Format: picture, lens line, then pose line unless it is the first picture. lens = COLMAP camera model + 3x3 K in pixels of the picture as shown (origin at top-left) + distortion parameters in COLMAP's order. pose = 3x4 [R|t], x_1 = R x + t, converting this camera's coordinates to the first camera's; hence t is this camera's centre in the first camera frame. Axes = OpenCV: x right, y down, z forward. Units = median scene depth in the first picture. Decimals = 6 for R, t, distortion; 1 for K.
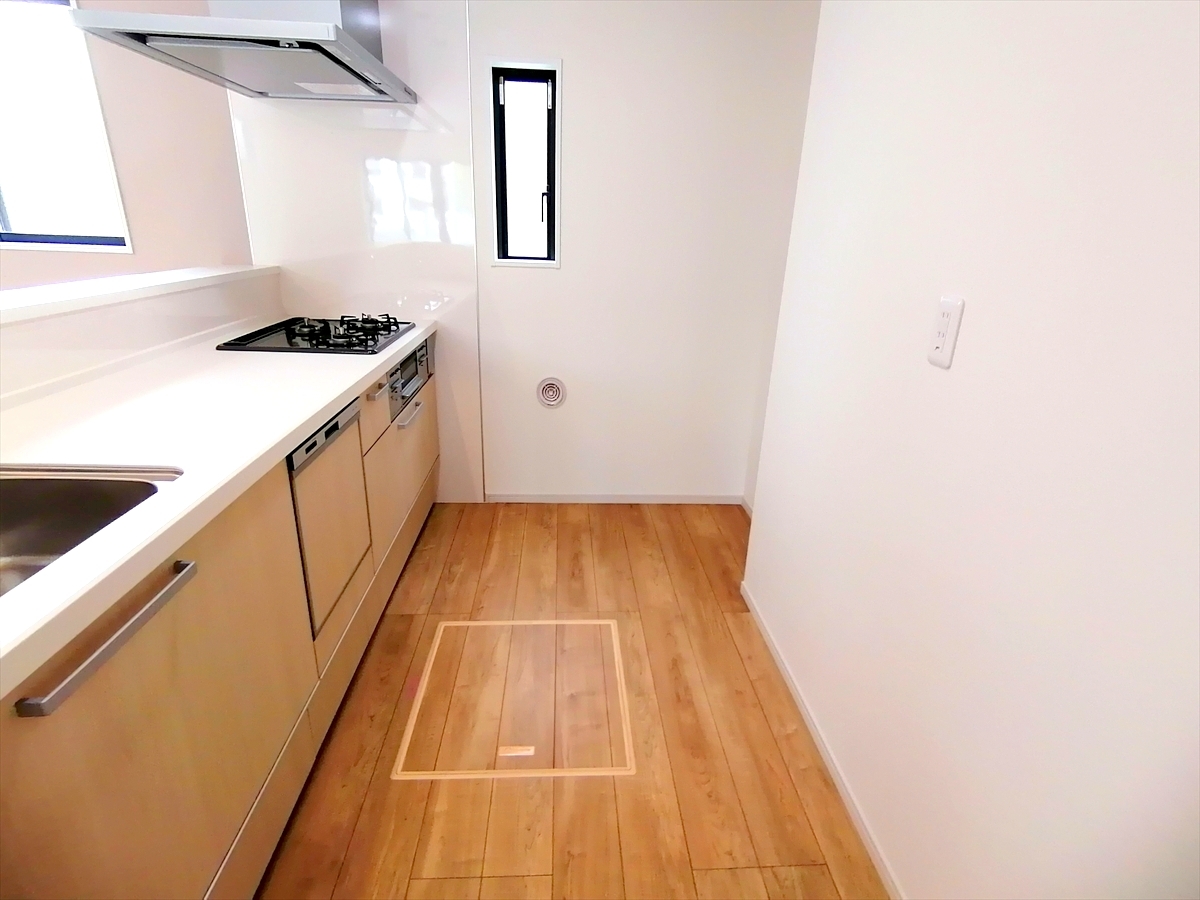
lens RADIAL K [[595.7, 0, 600.0], [0, 595.7, 450.0], [0, 0, 1]] dist [-0.004383, -0.000891]
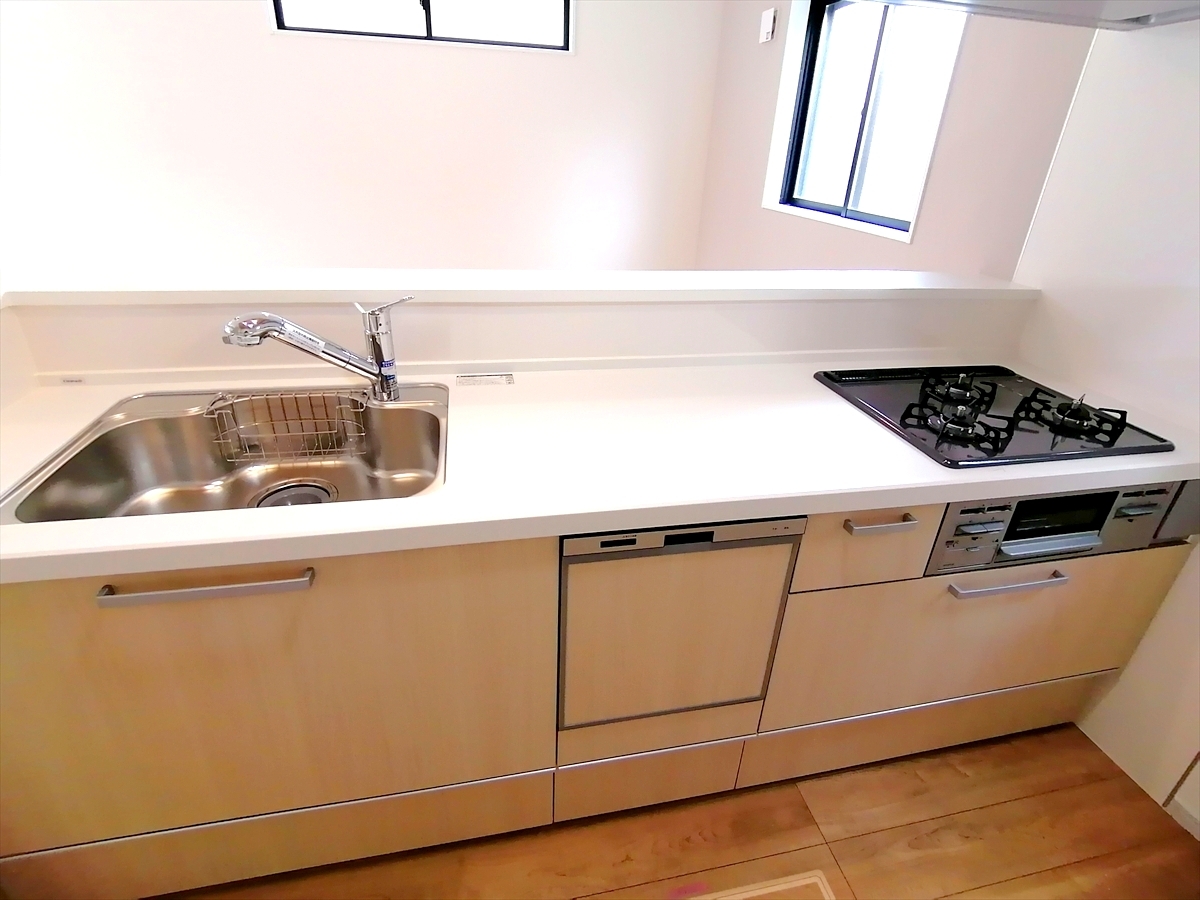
lens RADIAL K [[607.8, 0, 600.9], [0, 607.8, 439.6], [0, 0, 1]] dist [-0.002378, -0.000879]
pose [[0.156671, 0.408120, -0.899384, 0.083431], [-0.385500, 0.863667, 0.324759, -0.215055], [0.909310, 0.295832, 0.292642, 0.440206]]
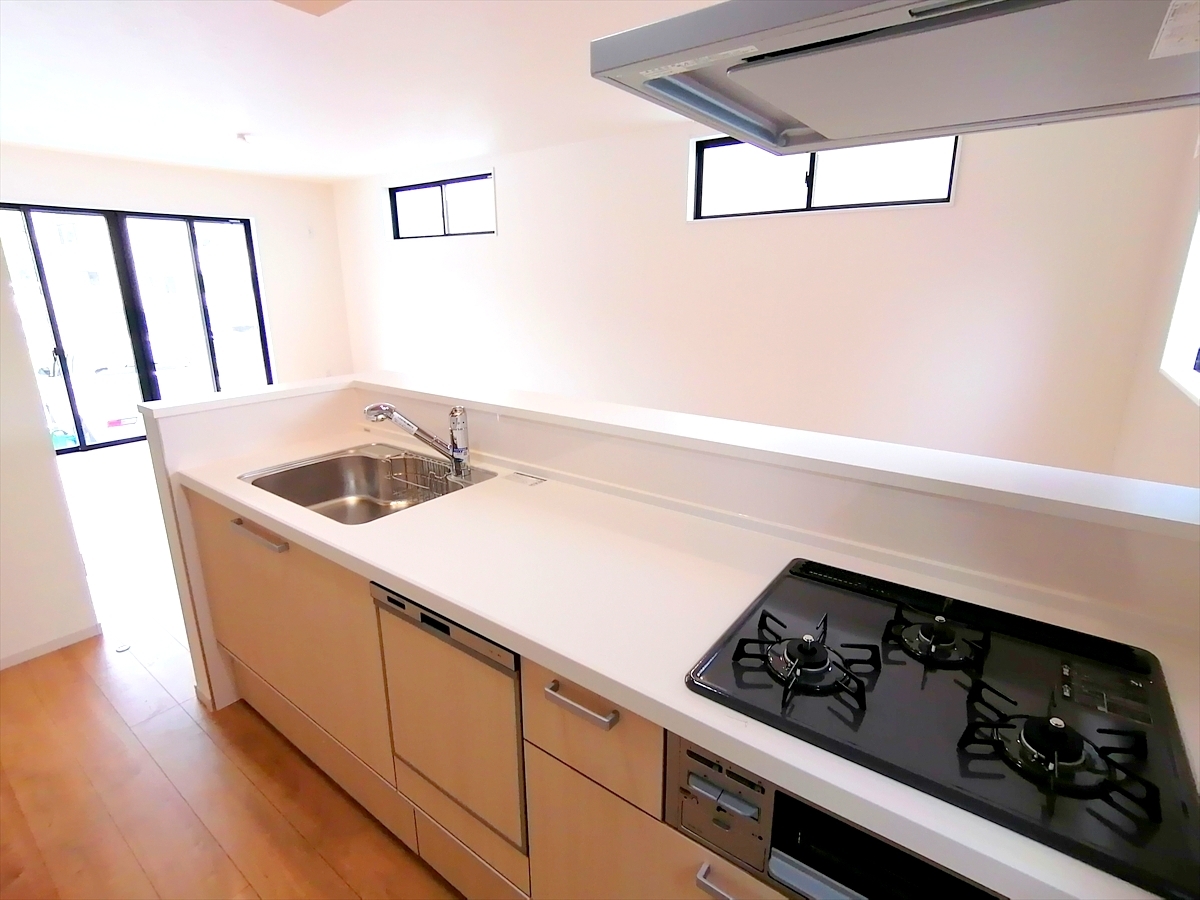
lens RADIAL K [[595.7, 0, 600.0], [0, 595.7, 450.0], [0, 0, 1]] dist [-0.004383, -0.000891]
pose [[-0.640877, 0.176202, -0.747148, -0.020926], [-0.294251, 0.842569, 0.451104, -0.439304], [0.709008, 0.508951, -0.488135, 0.948987]]
